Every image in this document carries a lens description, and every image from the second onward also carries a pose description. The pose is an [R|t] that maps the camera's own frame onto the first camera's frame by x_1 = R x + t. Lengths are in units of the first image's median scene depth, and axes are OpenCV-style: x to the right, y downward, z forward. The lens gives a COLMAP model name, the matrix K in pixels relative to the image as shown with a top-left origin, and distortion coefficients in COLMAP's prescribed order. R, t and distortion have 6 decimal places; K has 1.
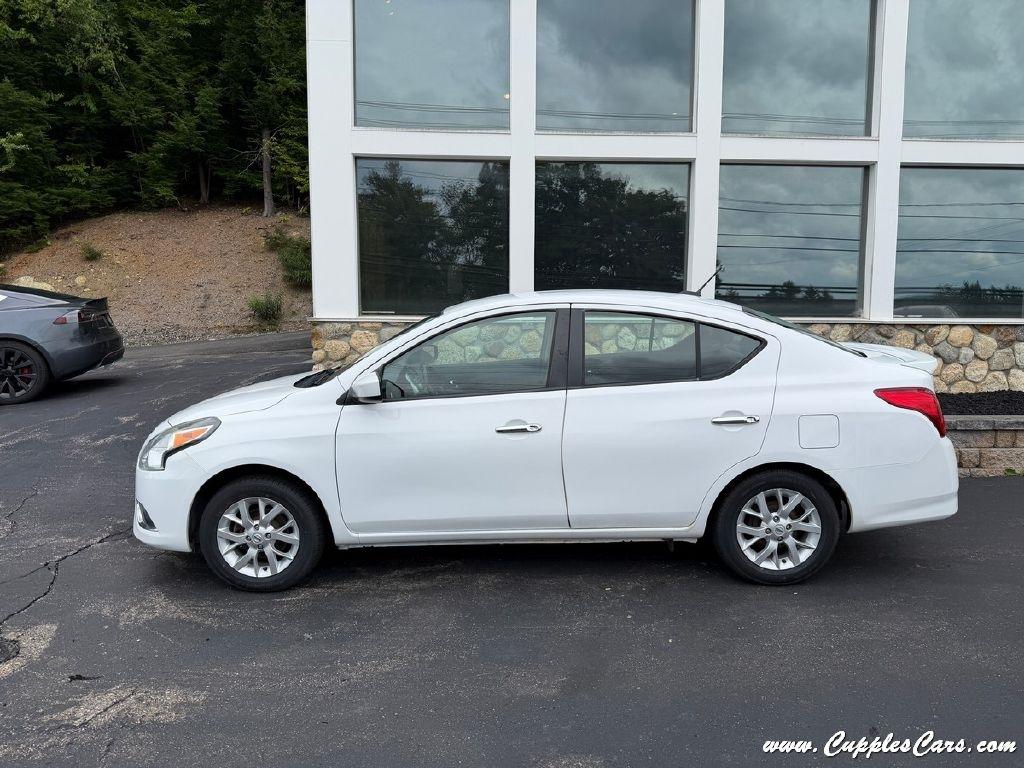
lens RADIAL K [[790.5, 0, 548.5], [0, 790.5, 387.0], [0, 0, 1]] dist [0.117925, -0.267735]
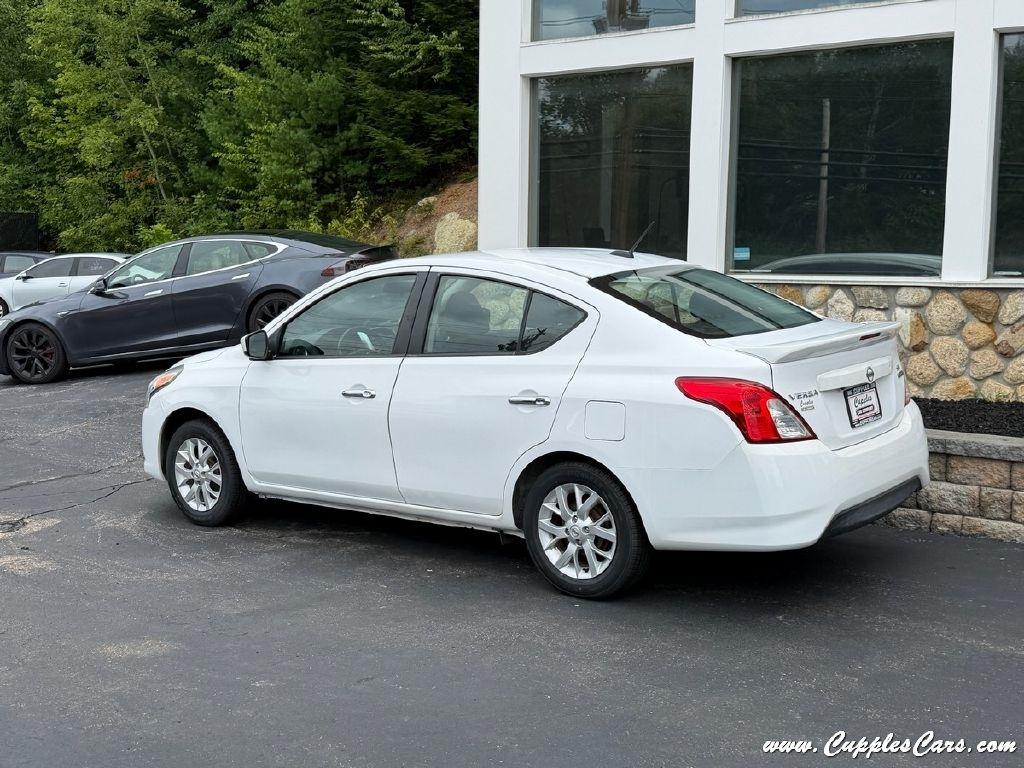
lens RADIAL K [[1224.5, 0, 512.0], [0, 1224.5, 384.0], [0, 0, 1]] dist [0.126526, 0.004457]
pose [[0.785291, 0.065981, -0.615601, 1.023086], [-0.051807, 0.997821, 0.040860, -0.031058], [0.616956, -0.000194, 0.786998, -0.085035]]
